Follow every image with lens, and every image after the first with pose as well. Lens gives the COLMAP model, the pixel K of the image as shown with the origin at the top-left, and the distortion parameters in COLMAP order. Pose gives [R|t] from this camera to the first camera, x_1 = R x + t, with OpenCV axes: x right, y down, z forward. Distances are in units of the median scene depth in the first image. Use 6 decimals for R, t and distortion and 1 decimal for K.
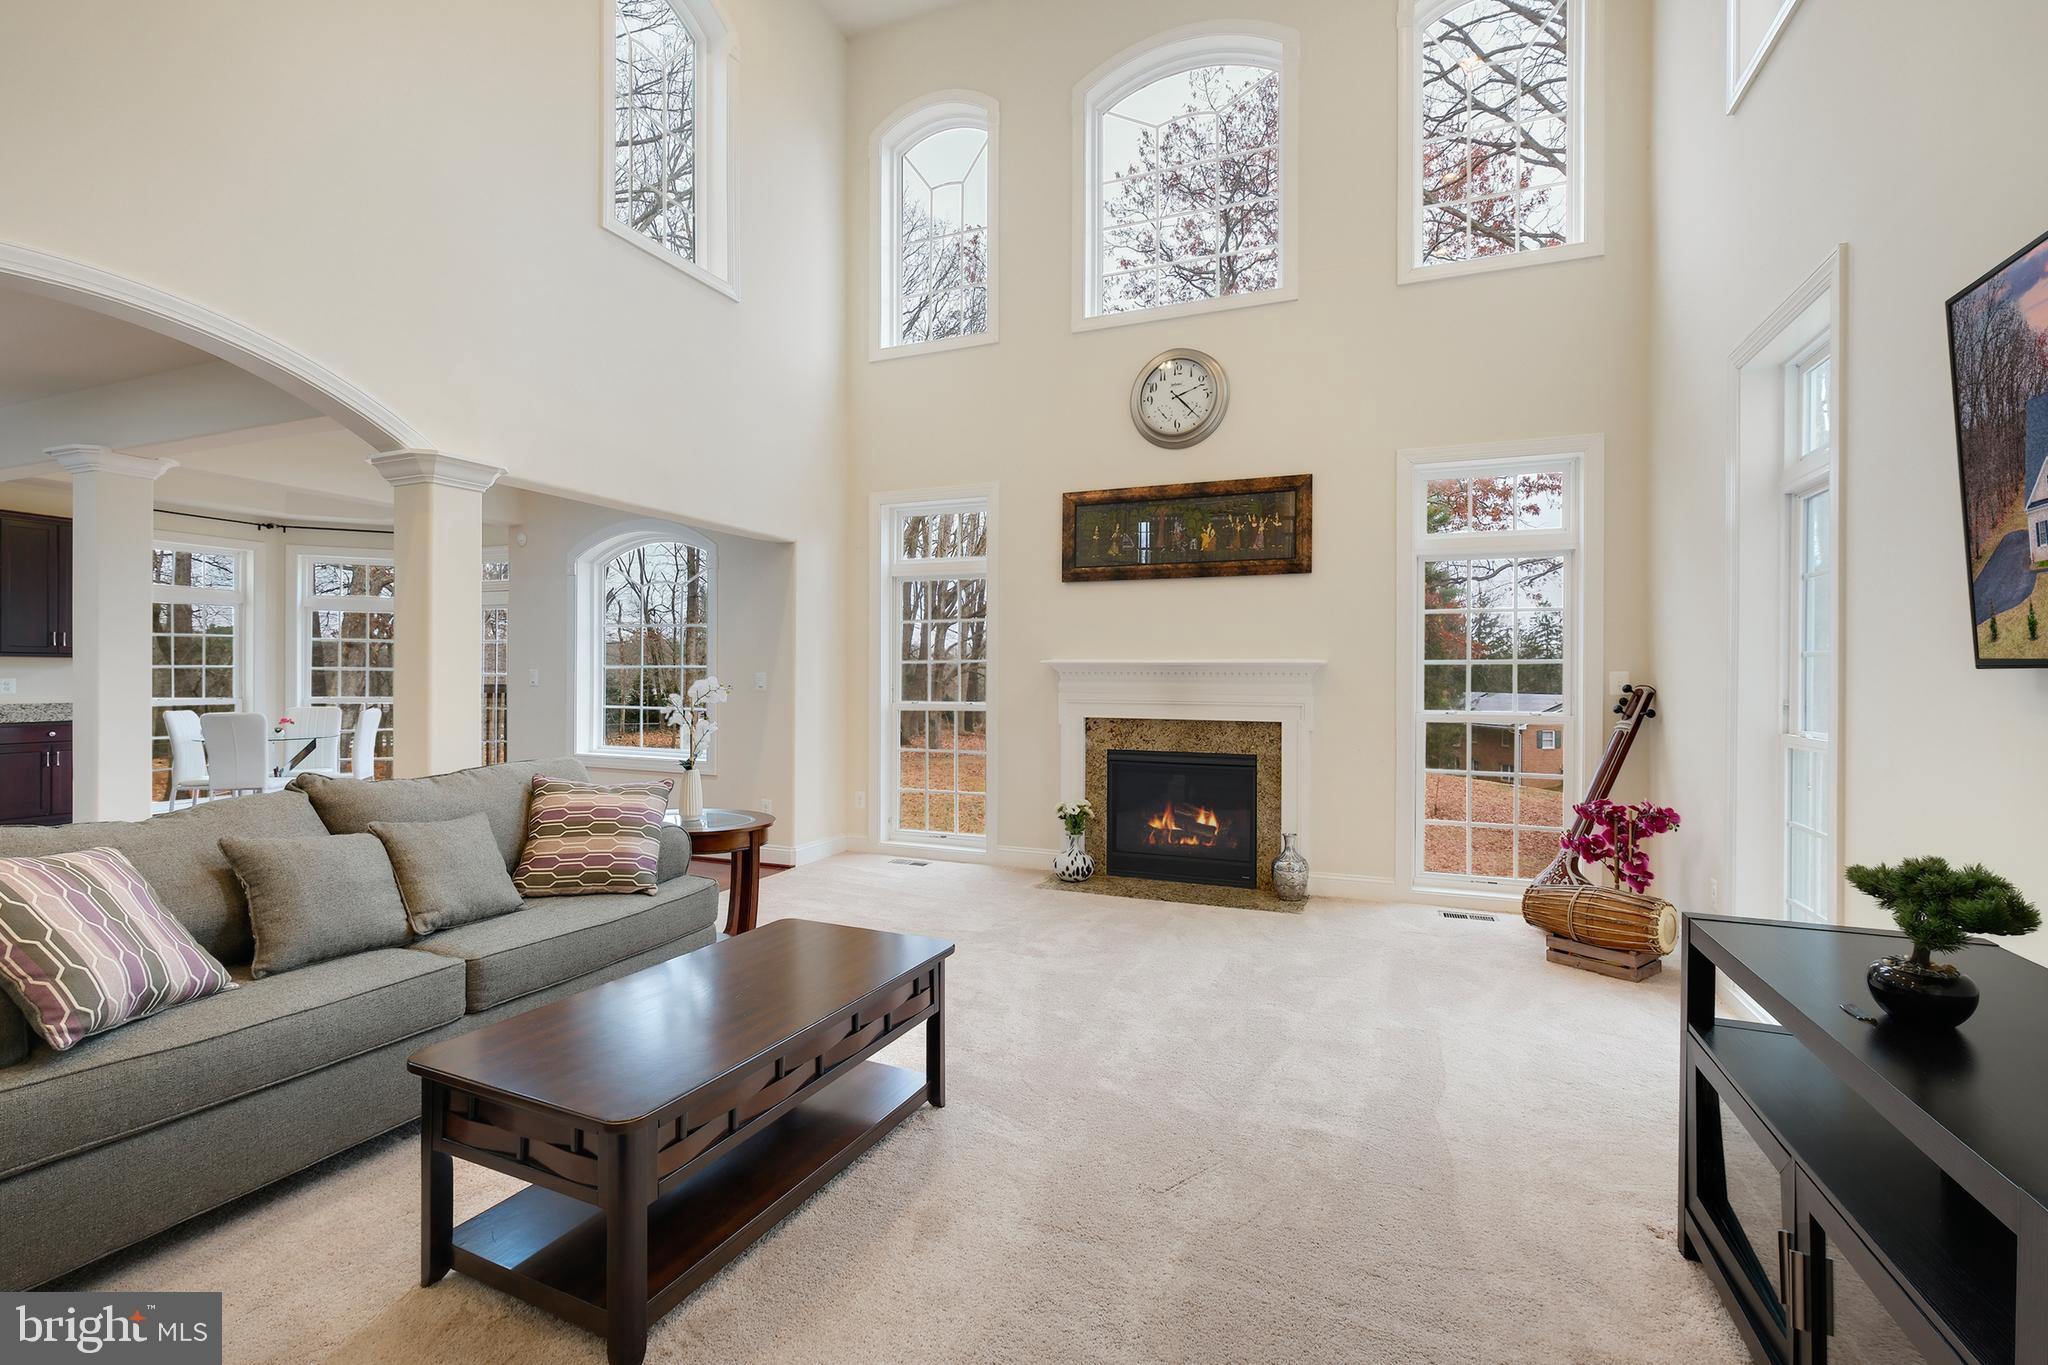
lens RADIAL K [[902.7, 0, 1039.6], [0, 902.7, 673.8], [0, 0, 1]] dist [-0.002767, -0.001007]
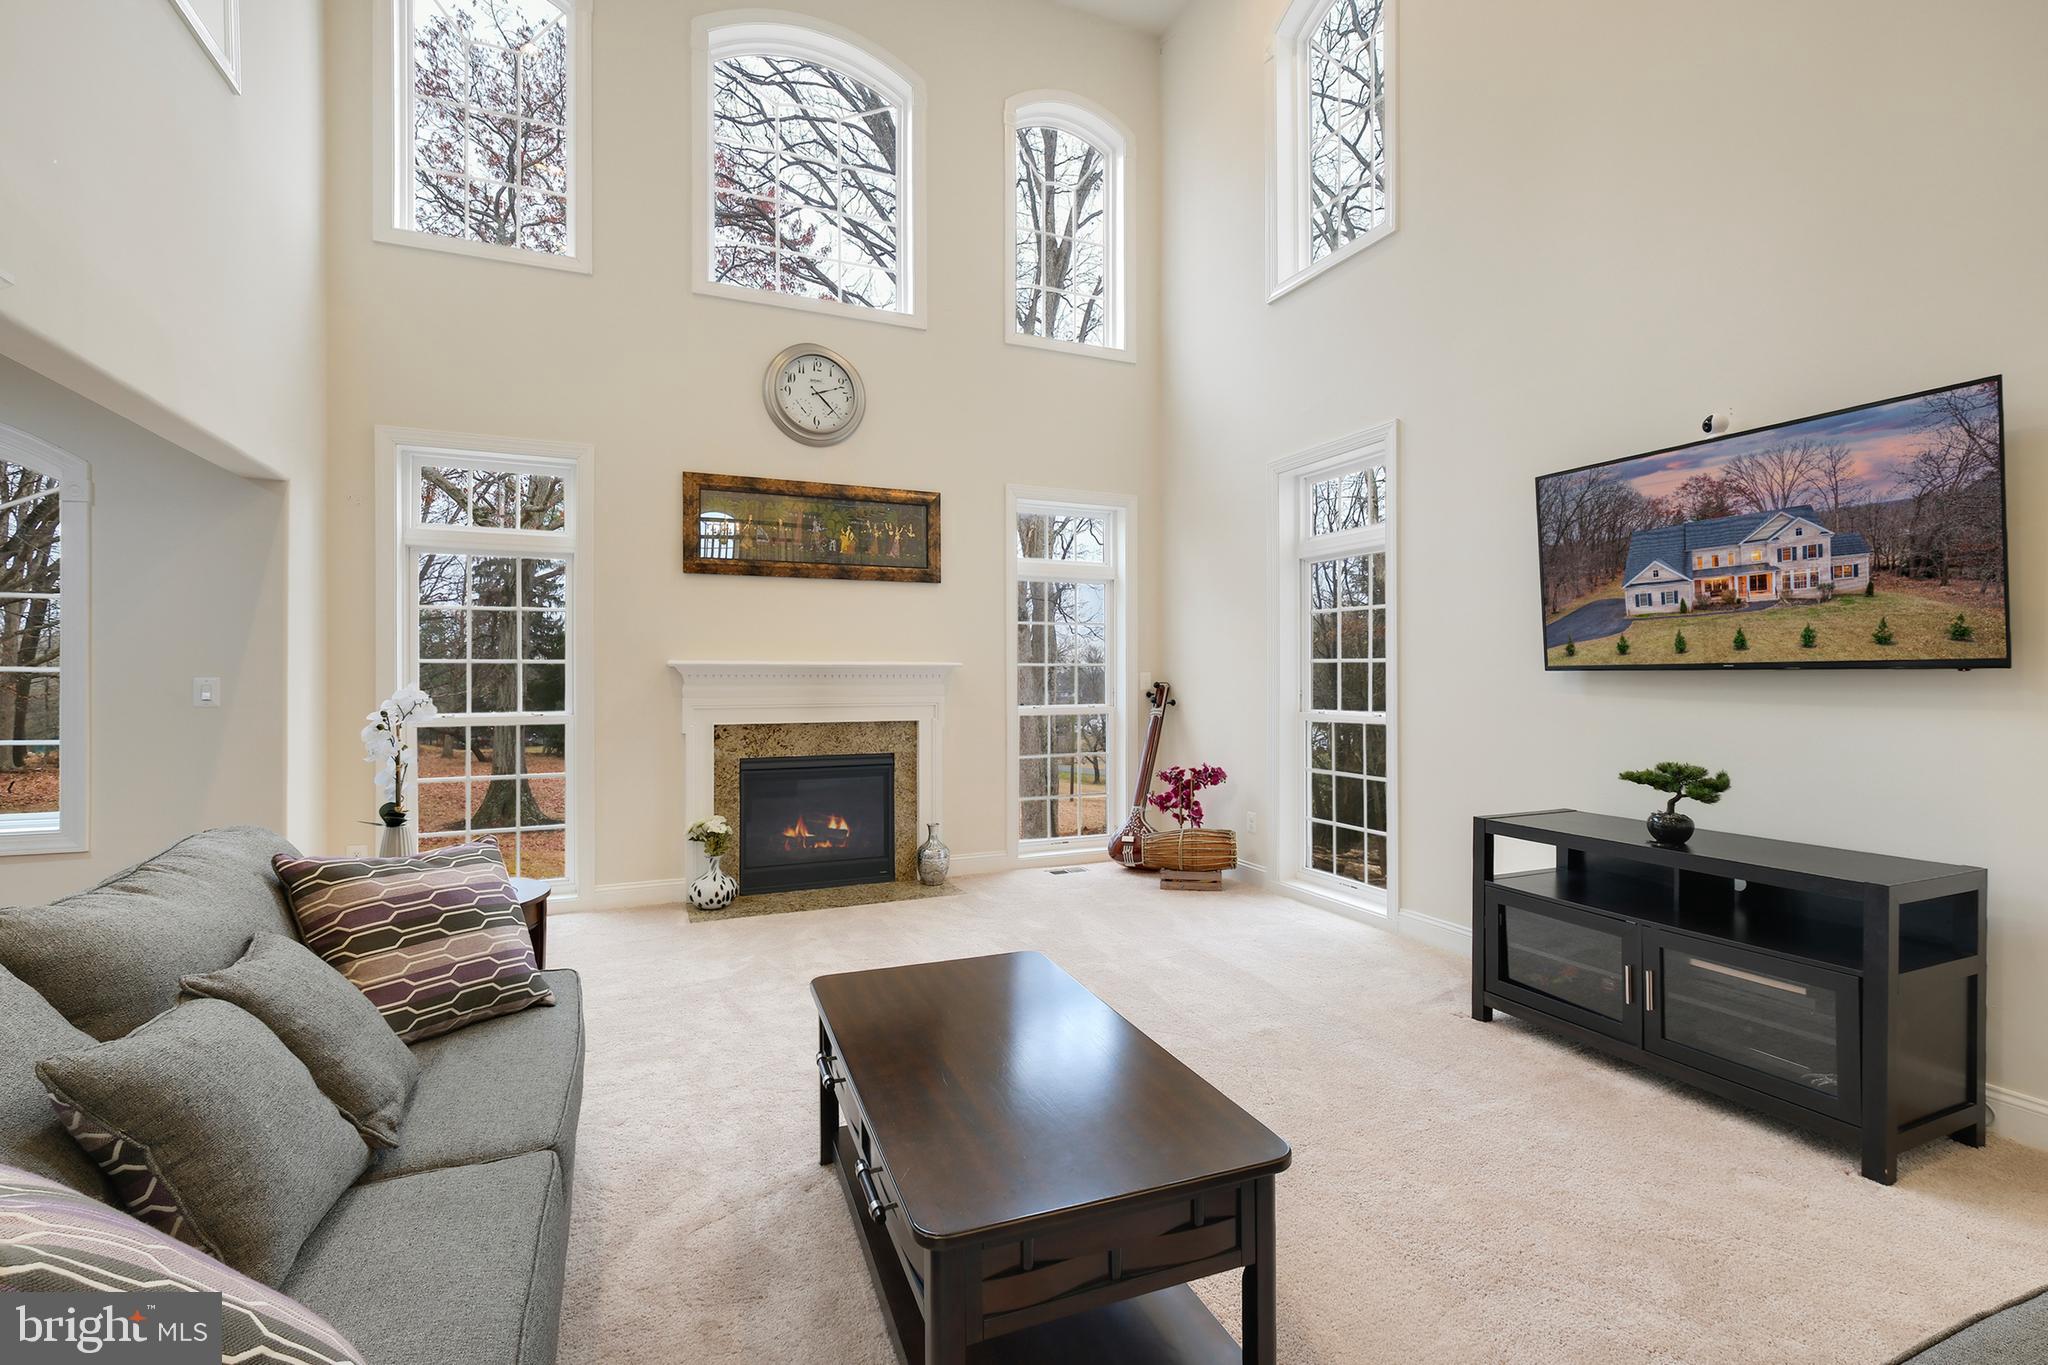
lens RADIAL K [[902.7, 0, 1015.0], [0, 902.7, 671.8], [0, 0, 1]] dist [-0.002767, -0.001007]
pose [[0.696555, -0.001426, 0.717502, -0.413028], [0.004599, 0.999986, -0.002477, -0.001123], [-0.717488, 0.005025, 0.696553, 0.169385]]
